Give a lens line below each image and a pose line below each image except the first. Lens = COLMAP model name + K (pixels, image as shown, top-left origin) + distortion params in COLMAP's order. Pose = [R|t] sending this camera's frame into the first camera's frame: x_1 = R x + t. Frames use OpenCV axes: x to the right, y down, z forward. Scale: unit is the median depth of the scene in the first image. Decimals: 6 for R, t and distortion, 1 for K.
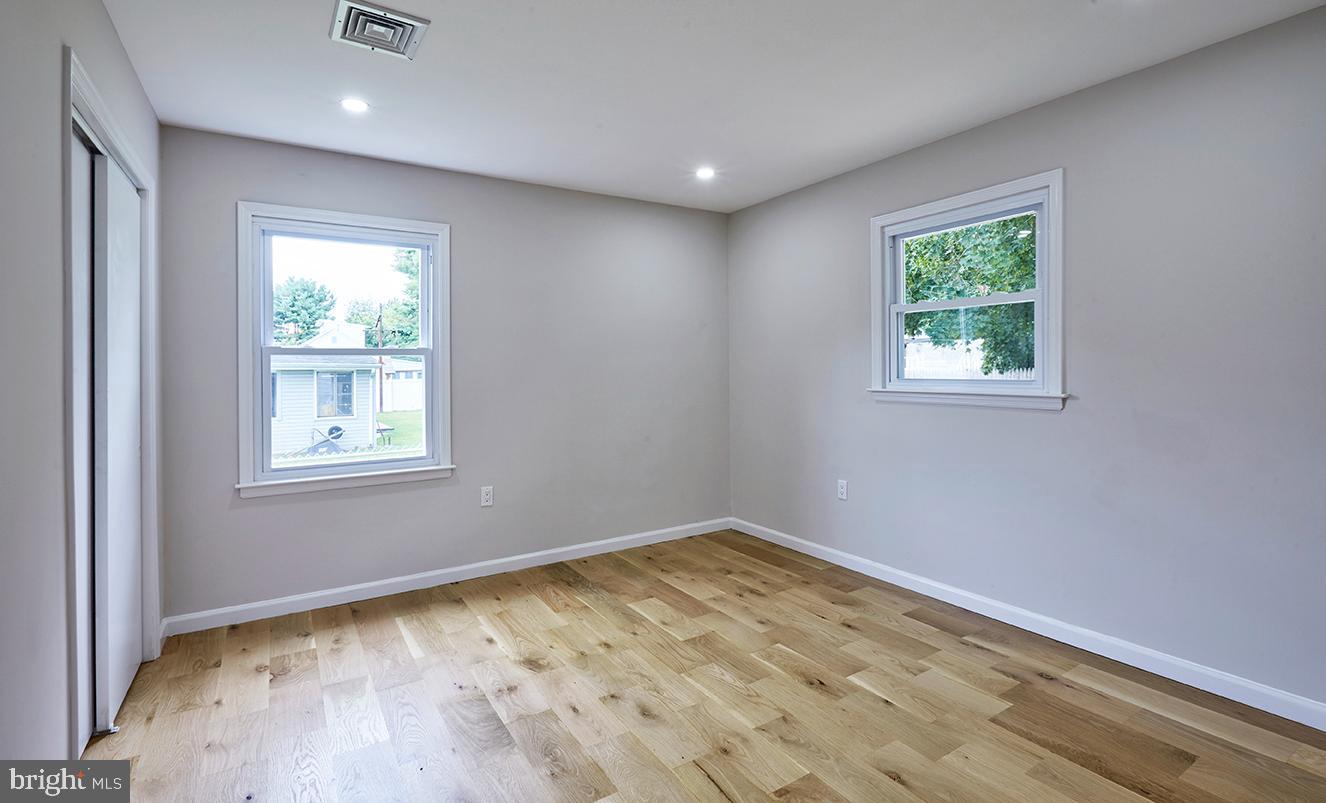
lens RADIAL K [[584.7, 0, 663.8], [0, 584.7, 367.2], [0, 0, 1]] dist [-0.001341, -0.000104]
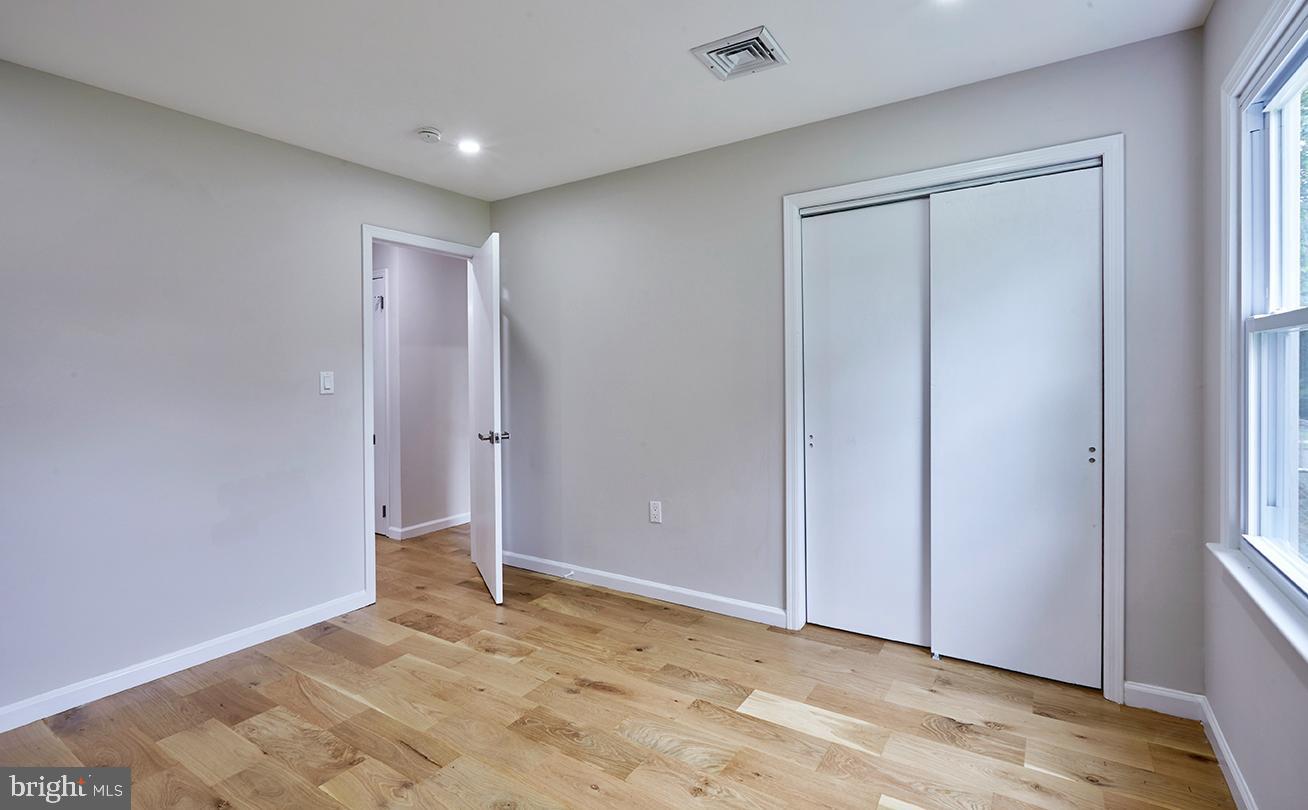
lens RADIAL K [[605.8, 0, 654.8], [0, 605.8, 376.7], [0, 0, 1]] dist [0.000979, 0.000444]
pose [[-0.902285, 0.027779, -0.430245, 0.086823], [0.028064, 0.999590, 0.005684, -0.000683], [0.430227, -0.006945, -0.902694, 1.202305]]
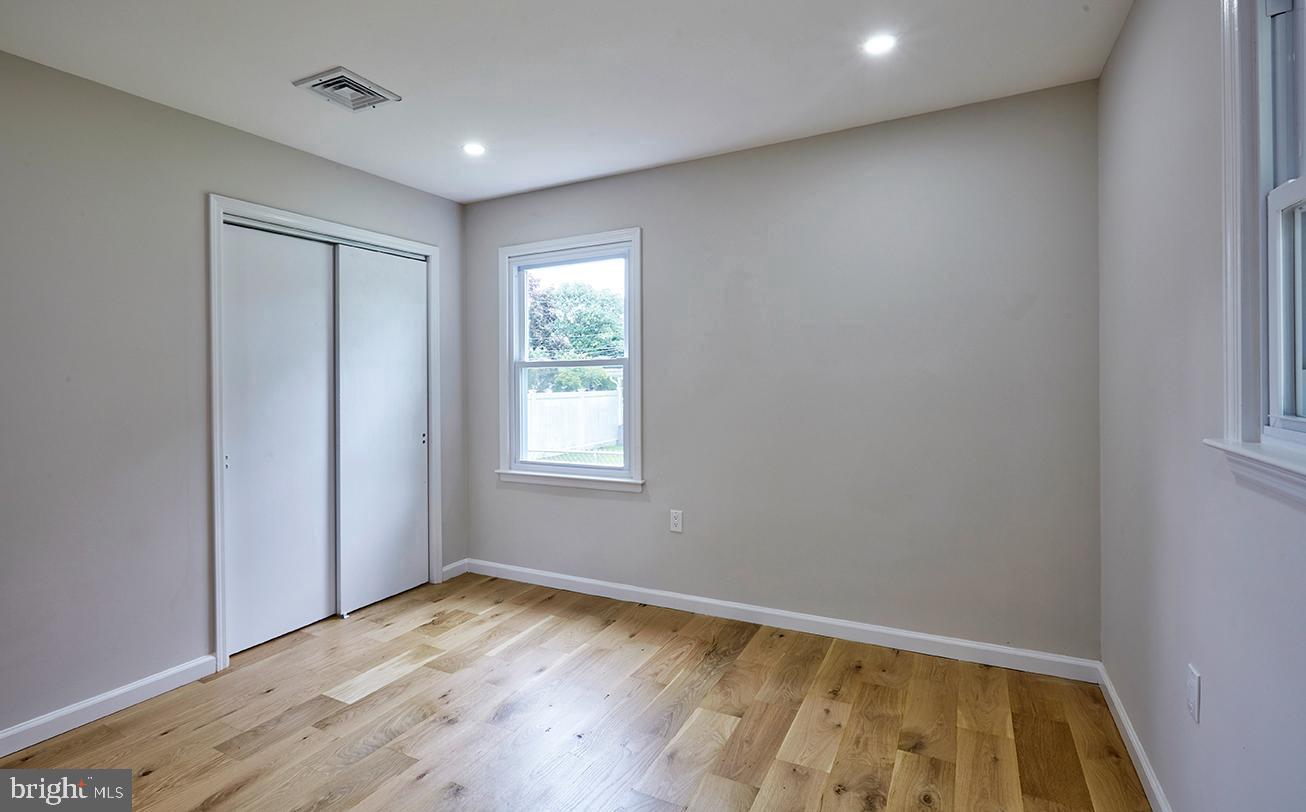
lens RADIAL K [[604.9, 0, 653.8], [0, 604.9, 377.7], [0, 0, 1]] dist [0.000979, 0.000444]
pose [[0.514112, 0.004647, -0.857710, 0.534799], [0.013217, 0.999824, 0.013339, -0.013836], [0.857621, -0.018194, 0.513960, 0.558214]]
